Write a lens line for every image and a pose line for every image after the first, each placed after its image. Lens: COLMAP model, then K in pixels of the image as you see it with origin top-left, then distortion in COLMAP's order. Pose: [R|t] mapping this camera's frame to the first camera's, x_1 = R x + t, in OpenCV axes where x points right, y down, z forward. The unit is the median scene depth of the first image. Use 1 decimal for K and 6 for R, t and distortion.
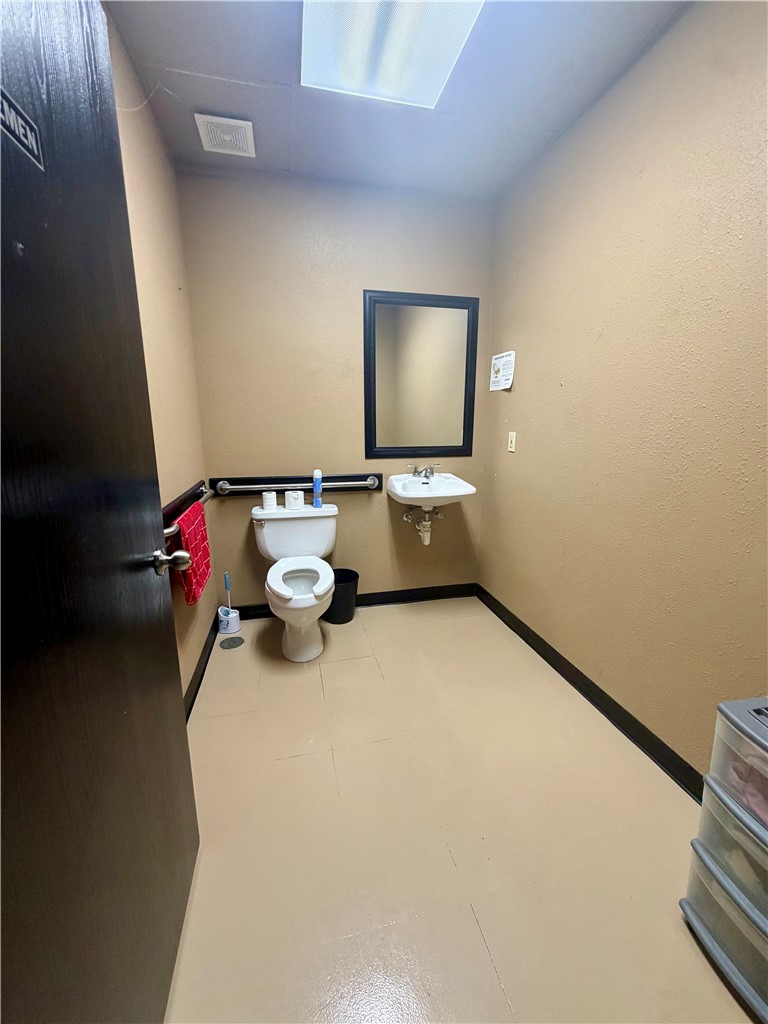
lens RADIAL K [[407.2, 0, 384.0], [0, 407.2, 512.0], [0, 0, 1]] dist [0.001075, 0.000108]
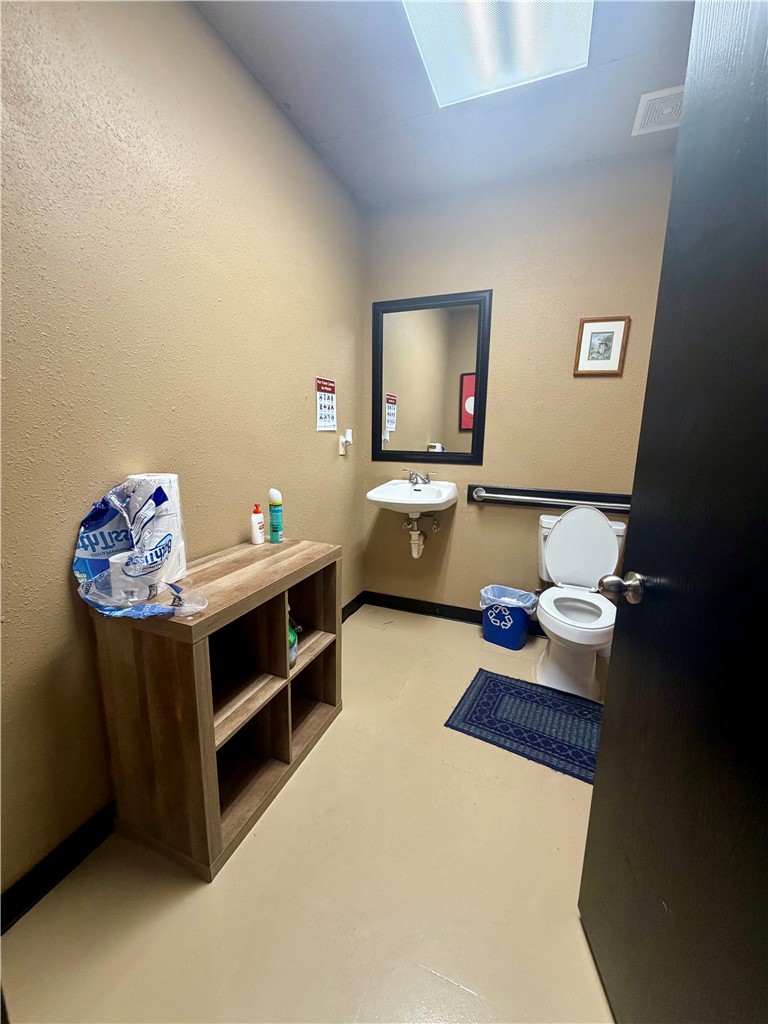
lens RADIAL K [[407.2, 0, 384.0], [0, 407.2, 512.0], [0, 0, 1]] dist [0.001075, 0.000108]
pose [[0.815130, 0.123067, -0.566054, 0.573916], [-0.137907, 0.990304, 0.016714, -0.025082], [0.562623, 0.064439, 0.824199, 0.177072]]
